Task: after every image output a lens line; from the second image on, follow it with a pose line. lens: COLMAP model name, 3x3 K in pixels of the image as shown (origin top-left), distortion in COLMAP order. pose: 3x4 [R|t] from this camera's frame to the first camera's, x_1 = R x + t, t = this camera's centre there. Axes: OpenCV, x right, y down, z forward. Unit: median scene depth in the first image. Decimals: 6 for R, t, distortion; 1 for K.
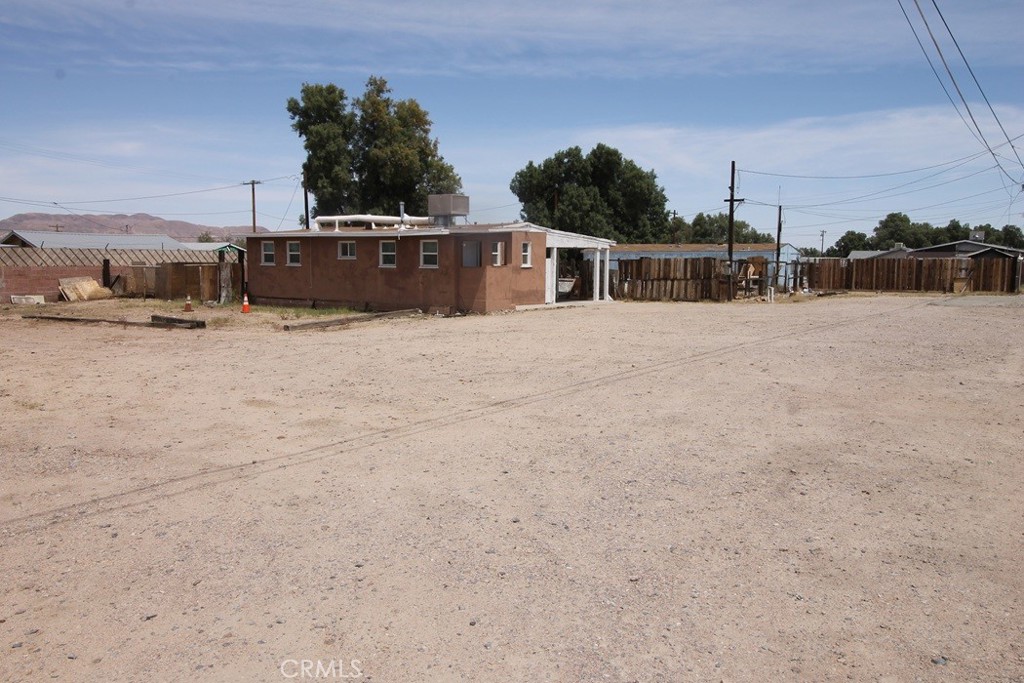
lens RADIAL K [[781.2, 0, 512.3], [0, 781.2, 334.7], [0, 0, 1]] dist [0.001562, 0.000096]
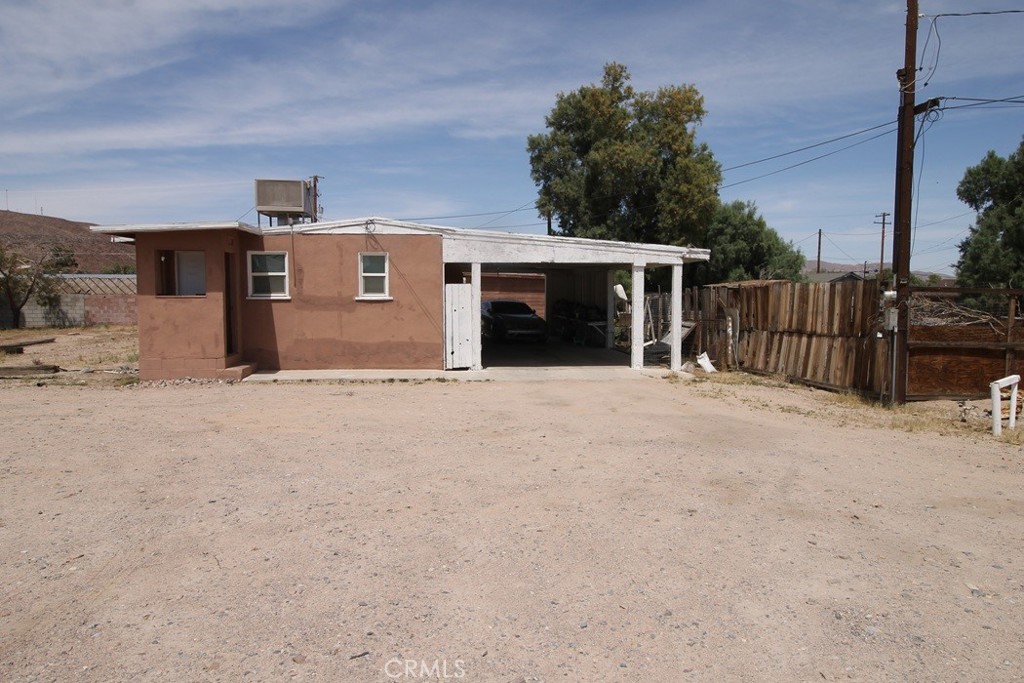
lens RADIAL K [[642.0, 0, 530.2], [0, 642.0, 344.1], [0, 0, 1]] dist [-0.008934, 0.000275]
pose [[0.682990, 0.061730, -0.727815, 0.279042], [-0.073599, 0.997167, 0.015509, -0.047251], [0.726710, 0.042974, 0.685598, 0.519469]]
